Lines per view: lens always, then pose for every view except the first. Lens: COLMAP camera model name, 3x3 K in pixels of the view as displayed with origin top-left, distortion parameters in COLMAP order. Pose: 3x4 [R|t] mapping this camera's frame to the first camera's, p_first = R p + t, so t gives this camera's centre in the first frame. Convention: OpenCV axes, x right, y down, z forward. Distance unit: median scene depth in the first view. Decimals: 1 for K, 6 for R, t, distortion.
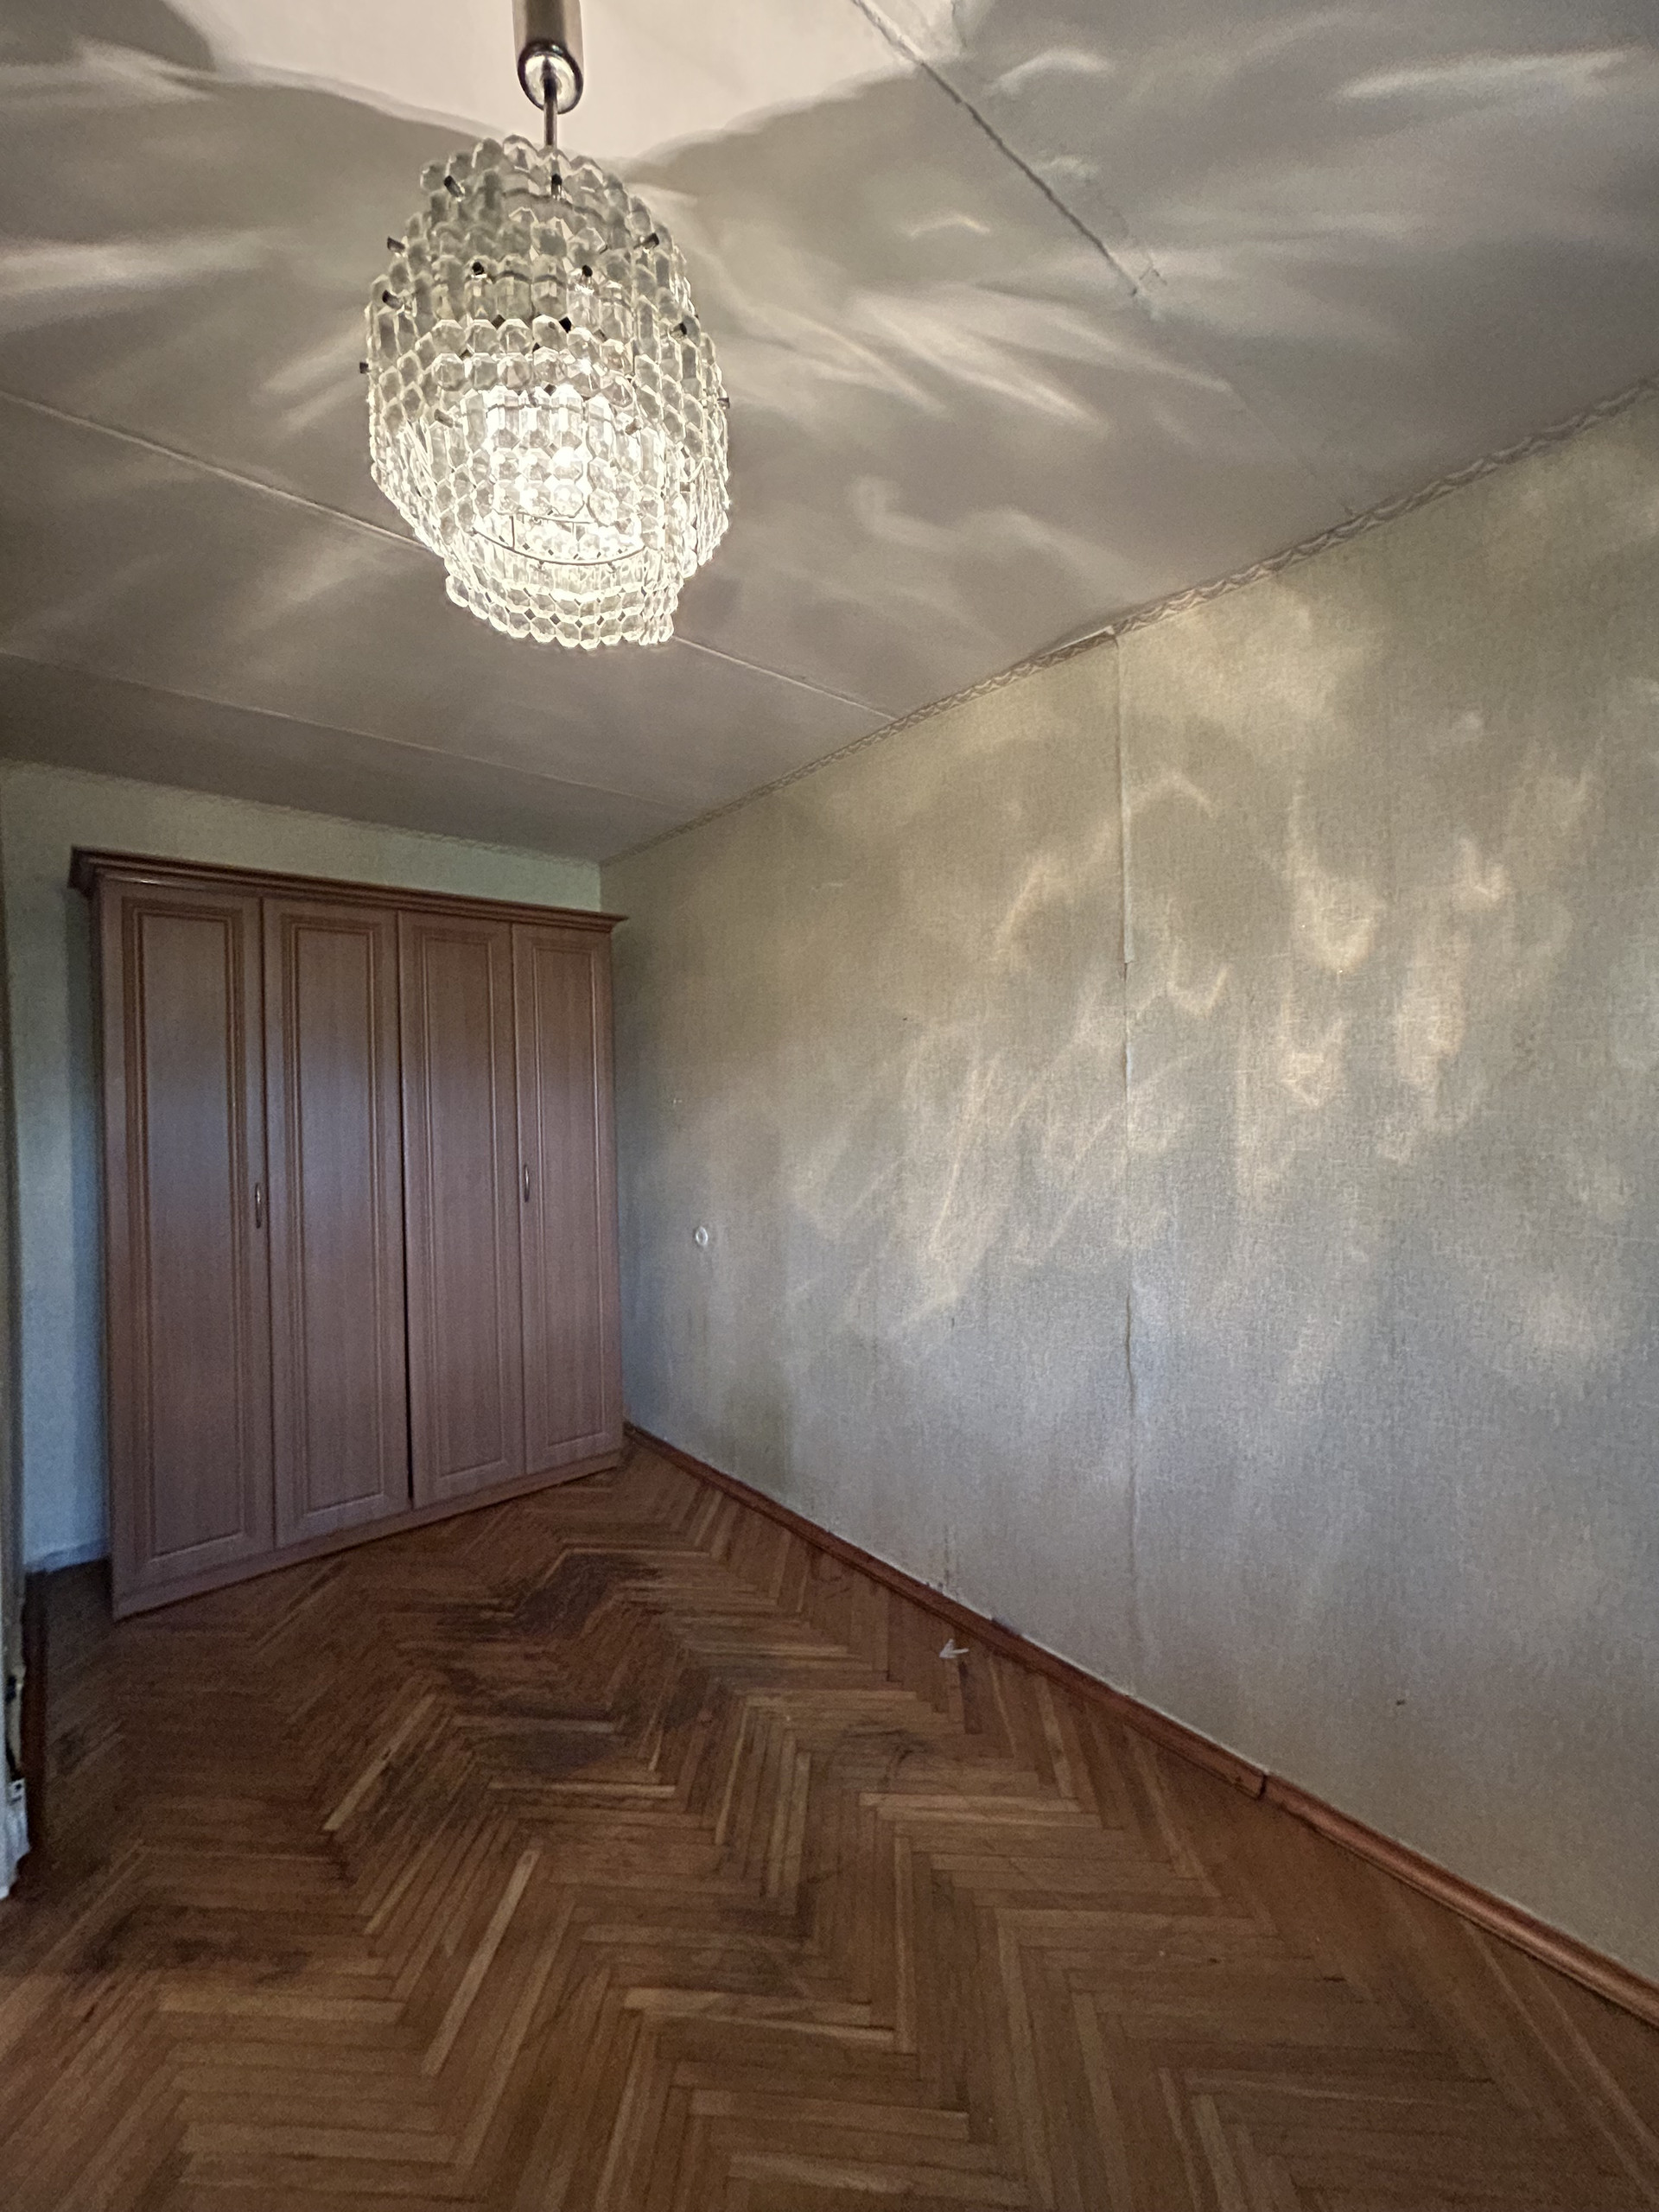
lens RADIAL K [[895.1, 0, 825.4], [0, 895.1, 1104.9], [0, 0, 1]] dist [-0.000874, 0.000208]
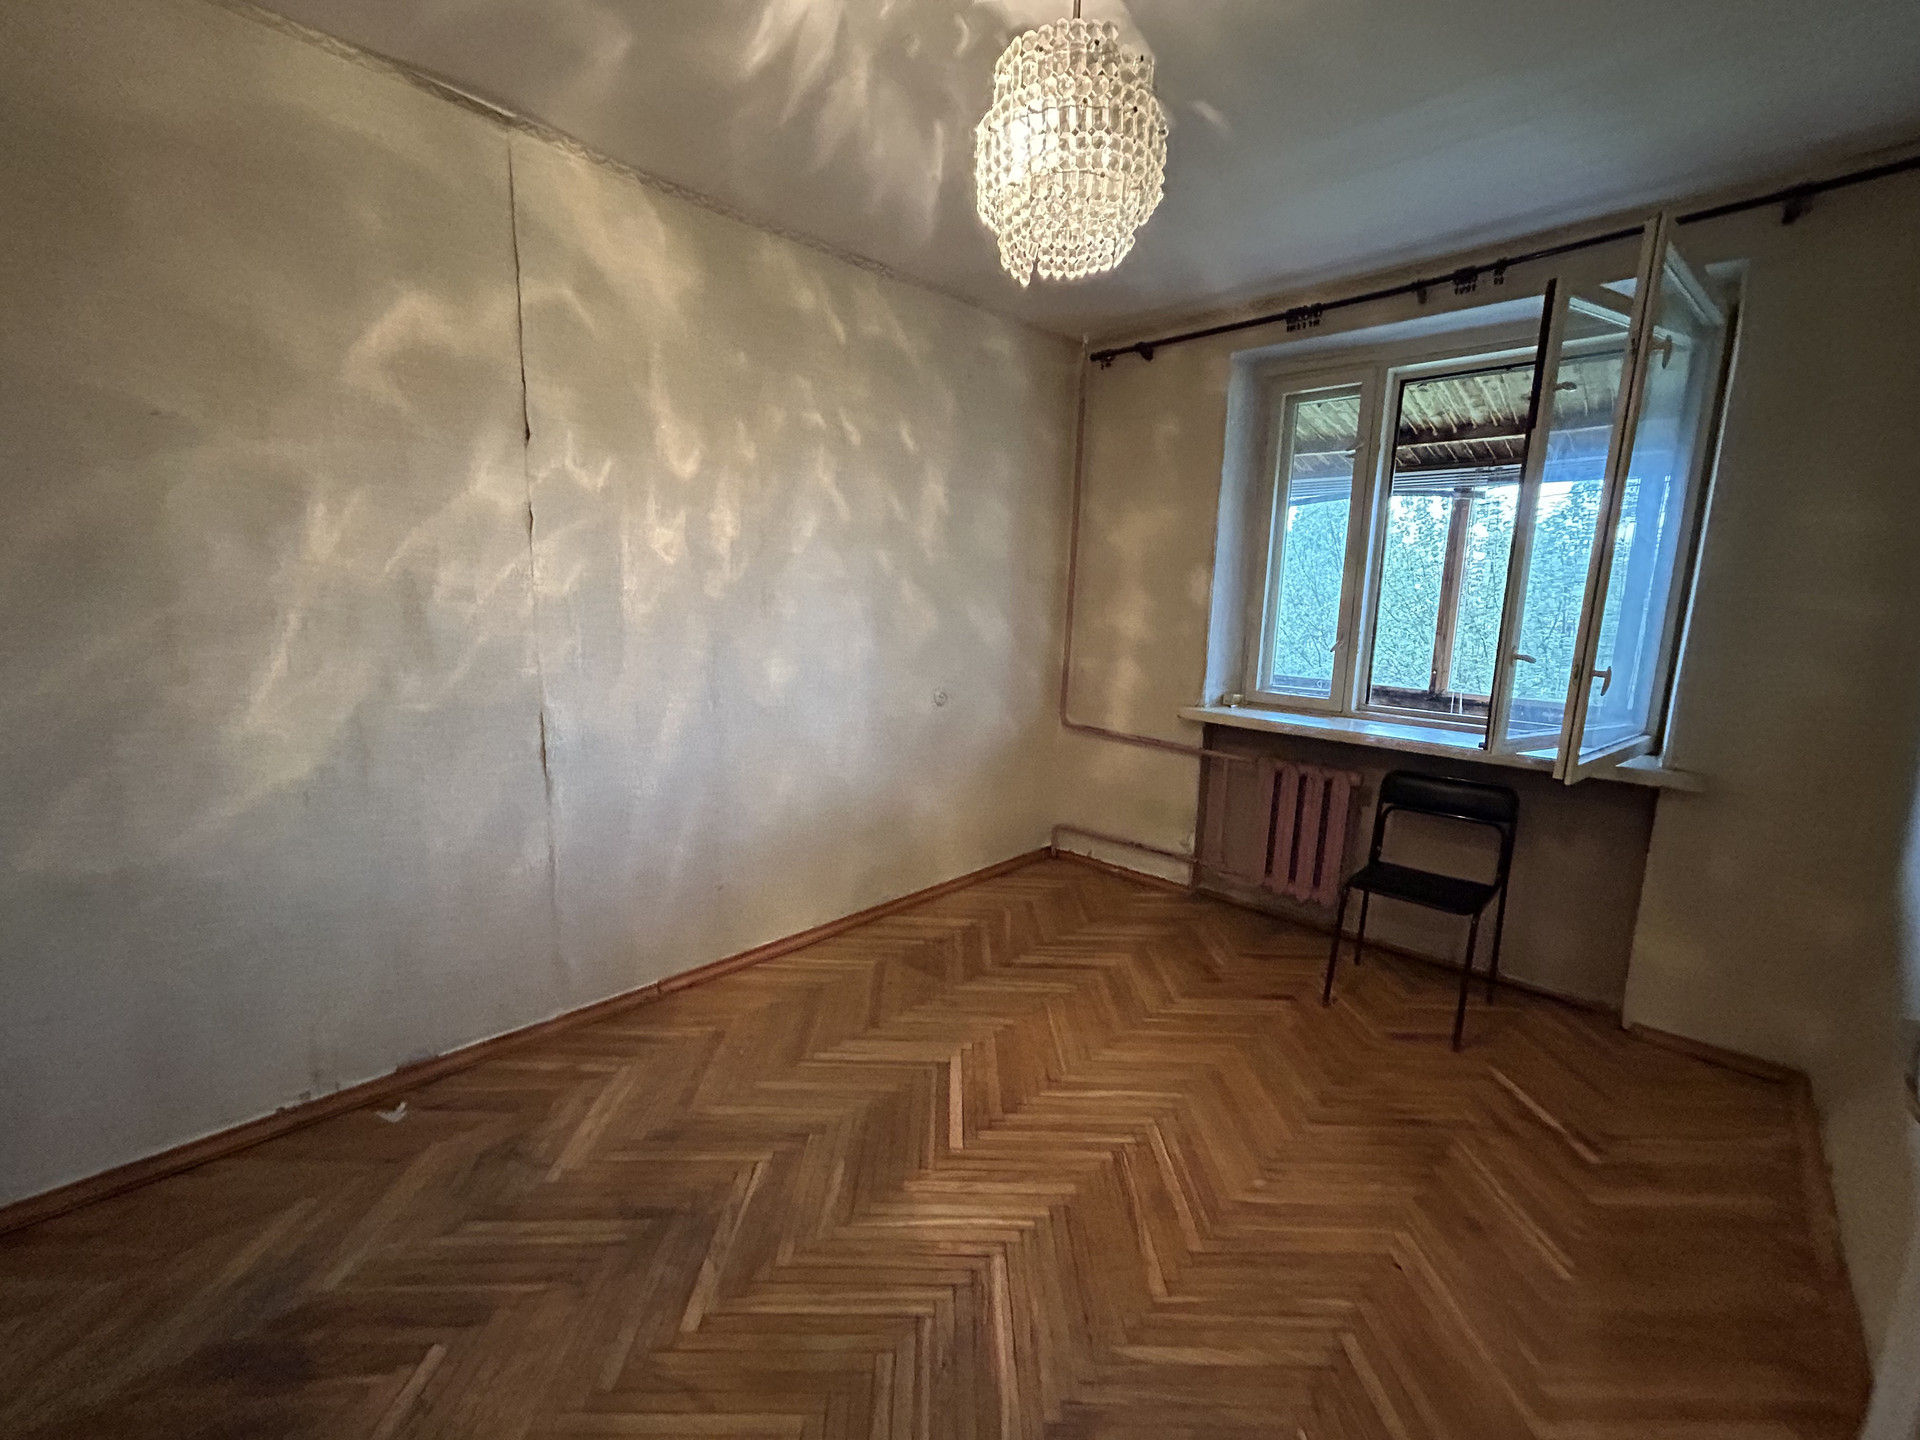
lens RADIAL K [[776.9, 0, 957.0], [0, 776.9, 721.4], [0, 0, 1]] dist [-0.000874, 0.000208]
pose [[-0.088074, -0.148148, 0.985036, -0.812971], [-0.014812, 0.988964, 0.147414, 0.061131], [-0.996004, -0.001607, -0.089296, 0.550459]]
